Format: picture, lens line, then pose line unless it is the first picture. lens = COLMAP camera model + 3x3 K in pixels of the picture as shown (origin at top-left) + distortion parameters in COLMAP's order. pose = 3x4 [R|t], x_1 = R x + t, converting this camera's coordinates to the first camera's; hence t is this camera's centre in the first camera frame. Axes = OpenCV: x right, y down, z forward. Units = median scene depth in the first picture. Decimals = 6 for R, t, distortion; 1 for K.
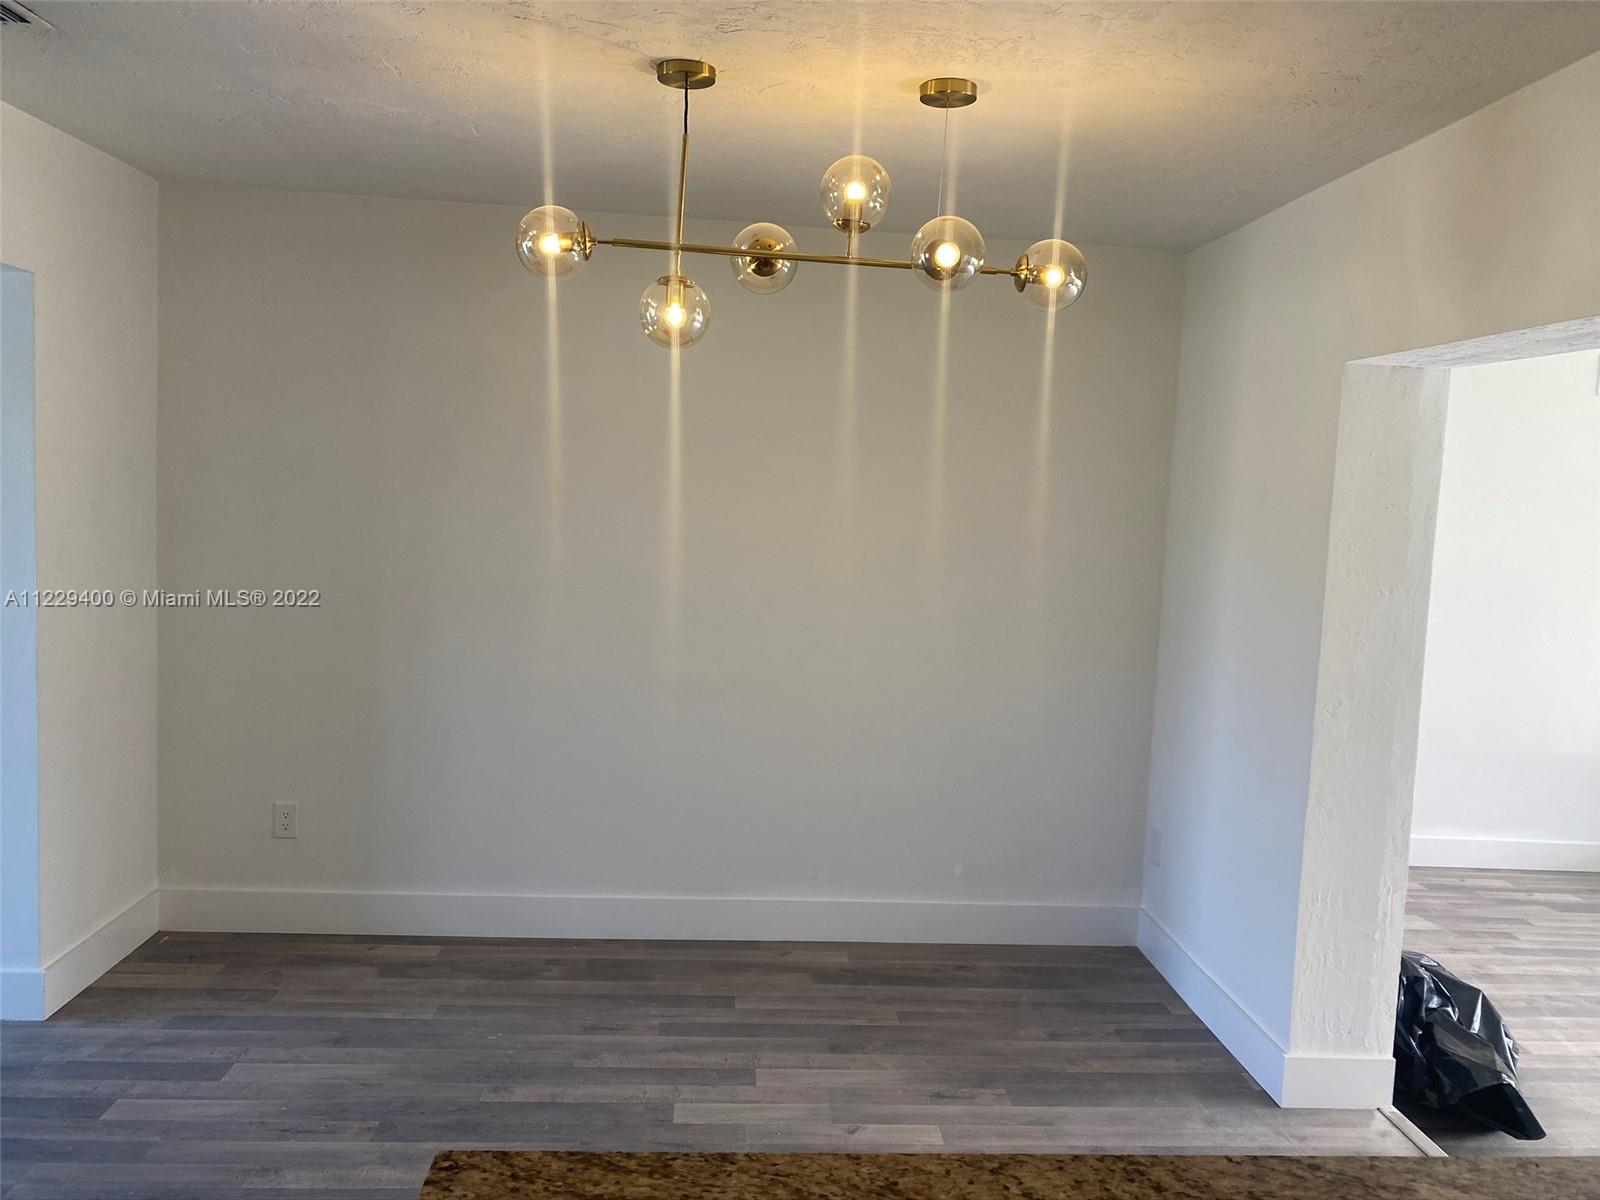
lens RADIAL K [[1233.9, 0, 800.0], [0, 1233.9, 600.0], [0, 0, 1]] dist [0.025586, -0.037939]
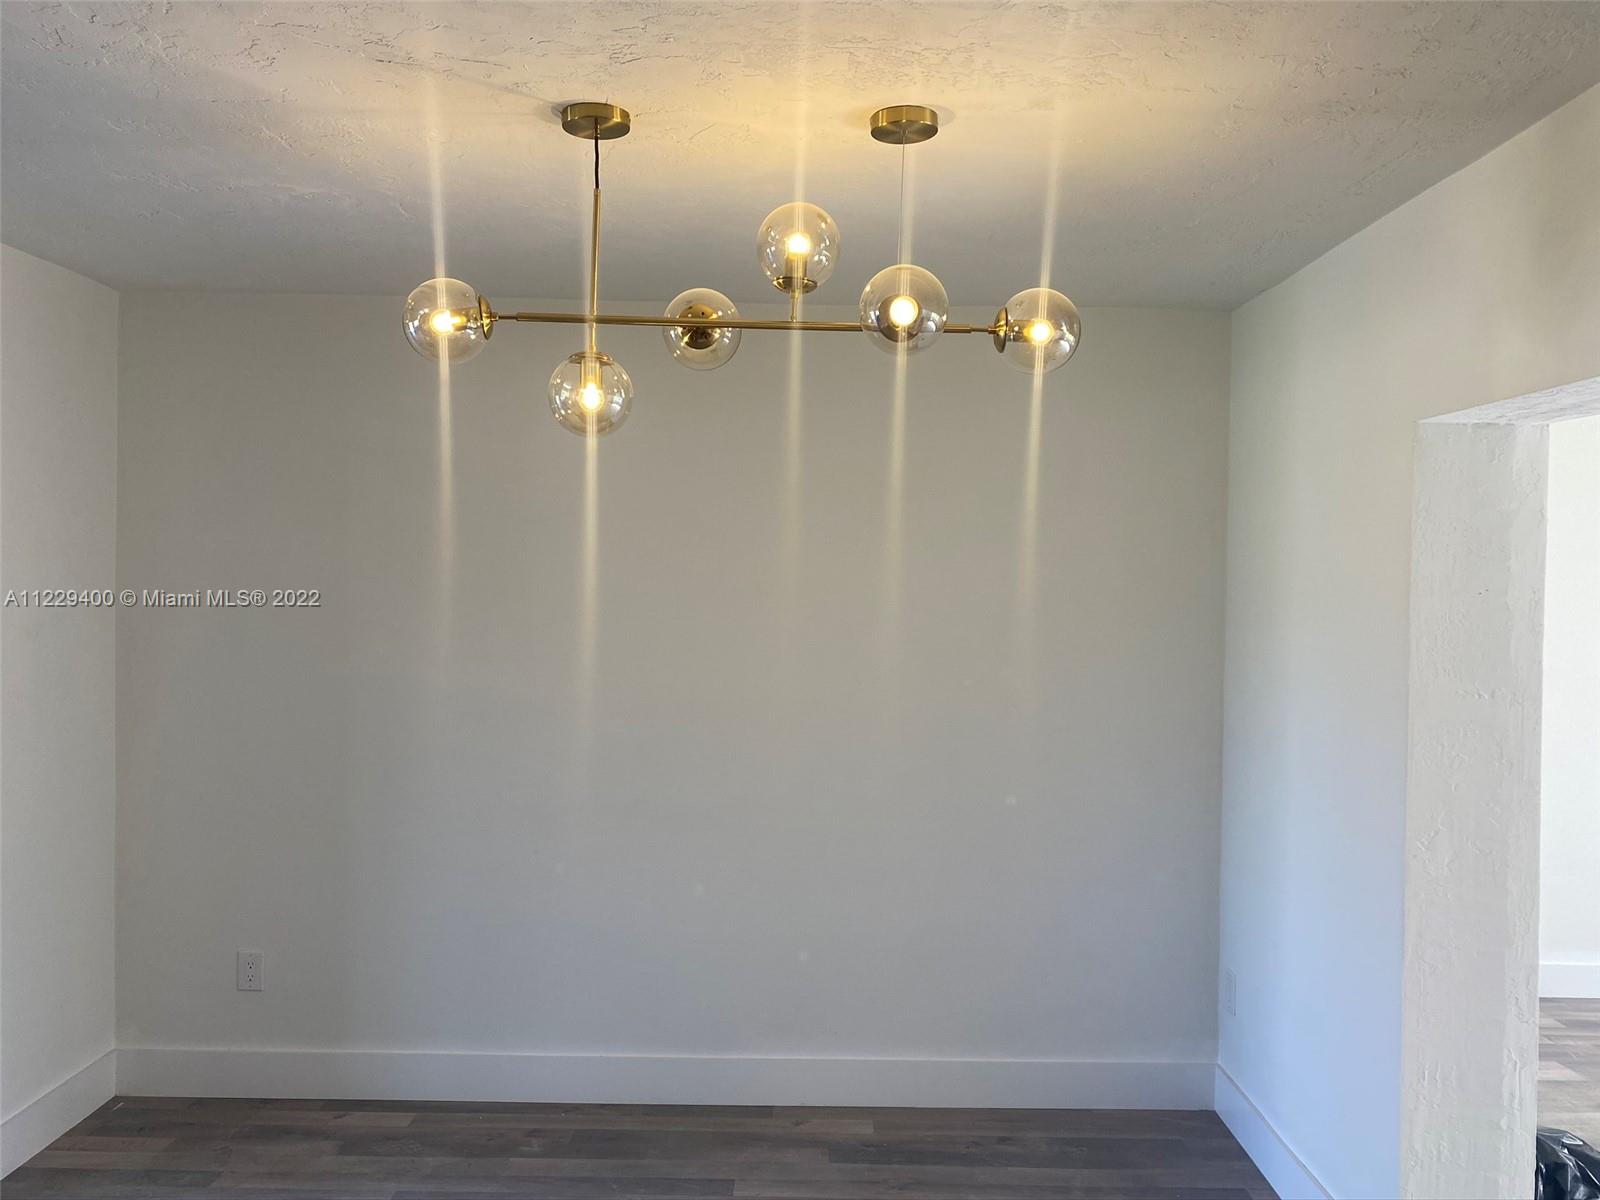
lens RADIAL K [[1214.9, 0, 800.0], [0, 1214.9, 600.0], [0, 0, 1]] dist [0.032863, -0.042310]
pose [[0.996664, -0.031907, -0.075114, 0.093483], [0.026320, 0.996894, -0.074228, -0.023940], [0.077249, 0.072003, 0.994408, 0.174641]]
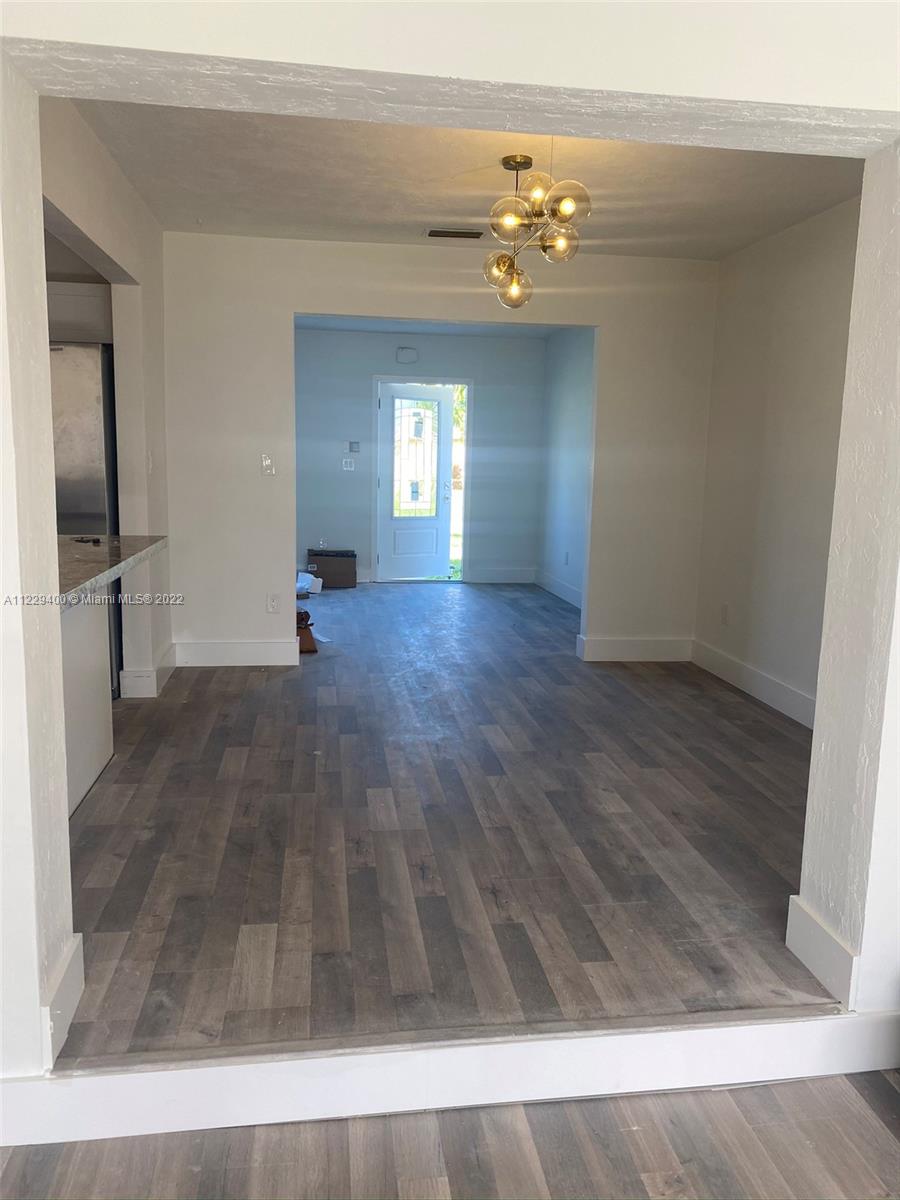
lens RADIAL K [[925.5, 0, 450.0], [0, 925.5, 600.0], [0, 0, 1]] dist [0.025586, -0.037939]
pose [[0.070766, 0.111645, -0.991225, 1.252251], [-0.115906, 0.987906, 0.102996, 0.104888], [0.990736, 0.107601, 0.082851, 0.743498]]
